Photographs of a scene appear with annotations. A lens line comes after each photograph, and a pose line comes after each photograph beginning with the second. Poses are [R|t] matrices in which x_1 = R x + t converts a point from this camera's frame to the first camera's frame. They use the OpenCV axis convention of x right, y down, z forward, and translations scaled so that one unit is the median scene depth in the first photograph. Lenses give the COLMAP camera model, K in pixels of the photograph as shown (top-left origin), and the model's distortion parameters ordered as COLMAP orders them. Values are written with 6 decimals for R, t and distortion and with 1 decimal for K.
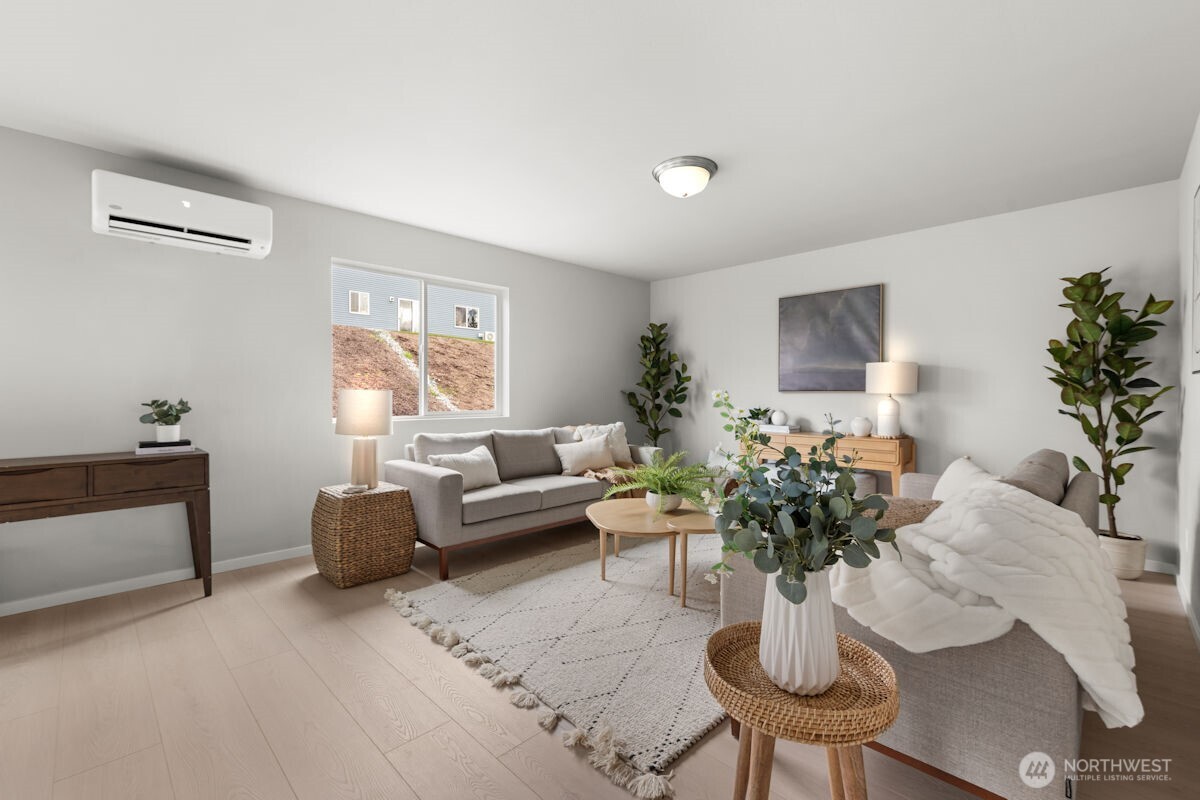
lens RADIAL K [[518.4, 0, 602.6], [0, 518.4, 398.7], [0, 0, 1]] dist [0.003092, -0.001177]
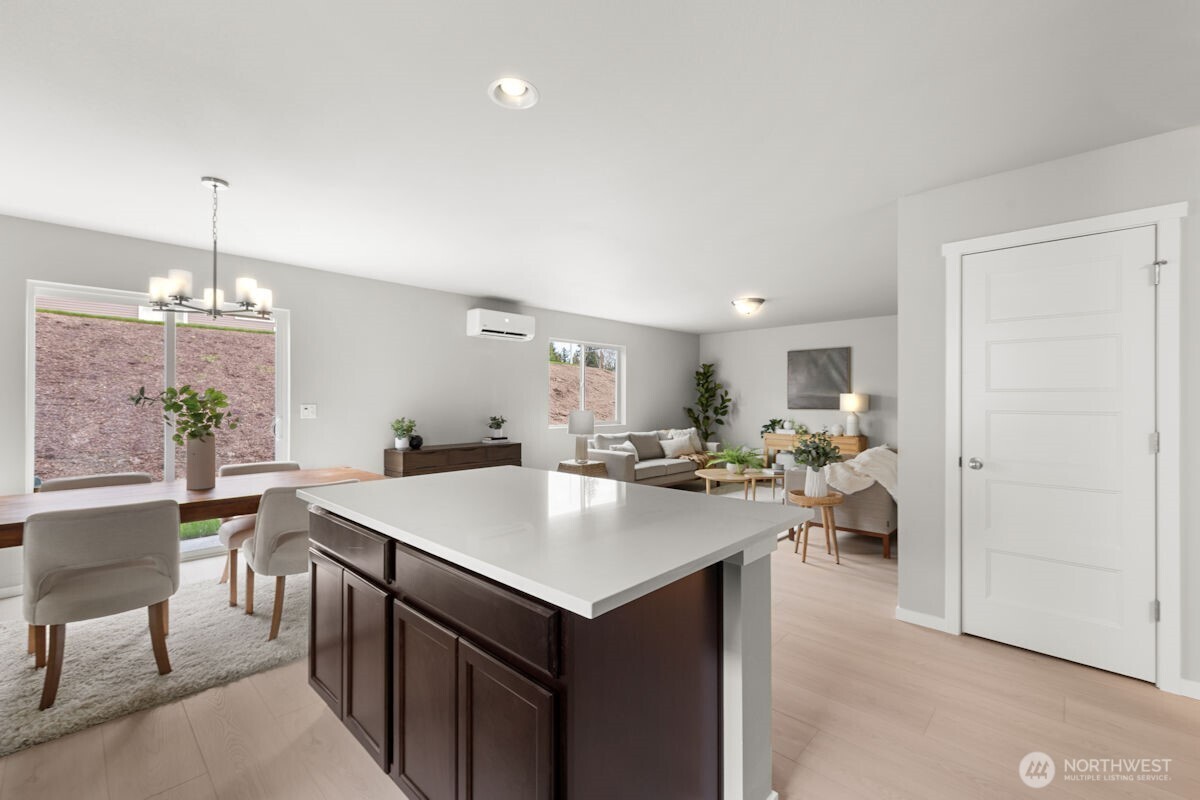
lens RADIAL K [[518.4, 0, 598.8], [0, 518.4, 399.4], [0, 0, 1]] dist [0.003092, -0.001177]
pose [[0.999771, -0.000350, 0.021399, -0.339003], [0.000590, 0.999937, -0.011217, -0.029815], [-0.021394, 0.011227, 0.999708, -0.722265]]
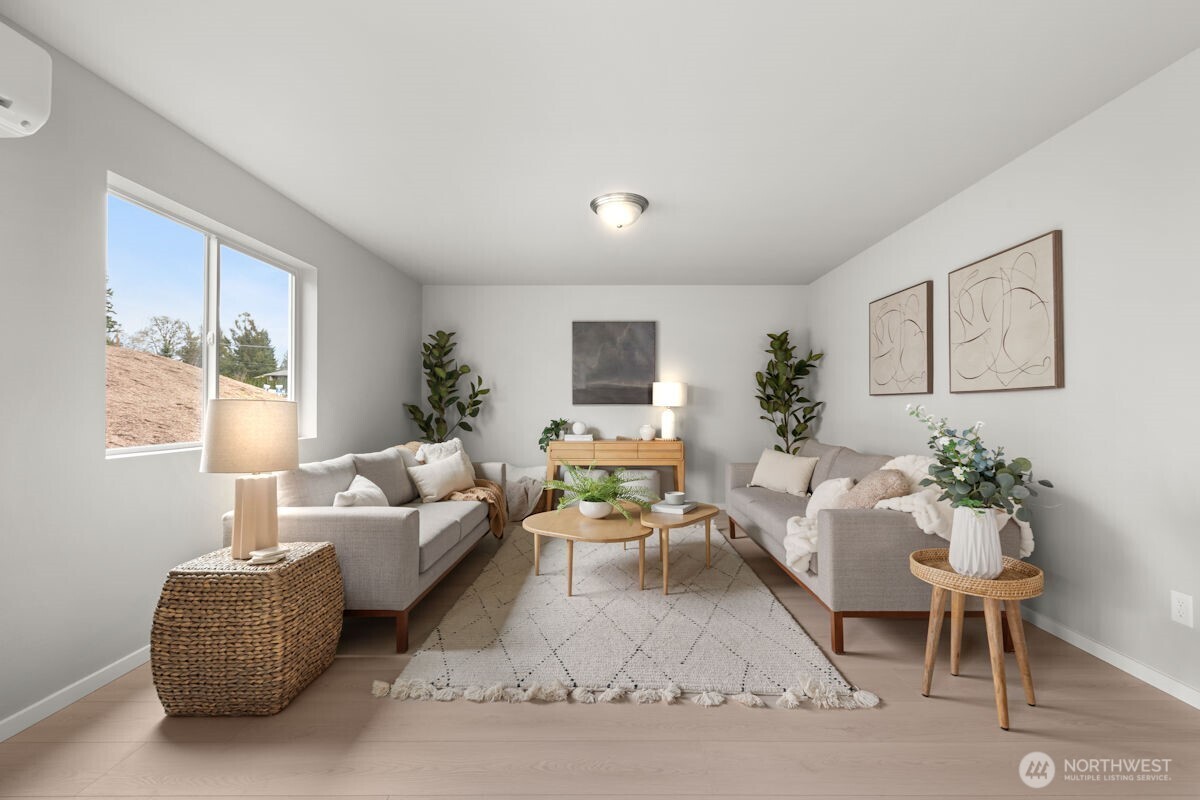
lens RADIAL K [[518.4, 0, 610.2], [0, 518.4, 400.6], [0, 0, 1]] dist [0.003092, -0.001177]
pose [[0.702987, 0.006177, 0.711175, -0.473089], [0.008828, 0.999809, -0.017411, -0.002292], [-0.711148, 0.018518, 0.702799, 0.181191]]
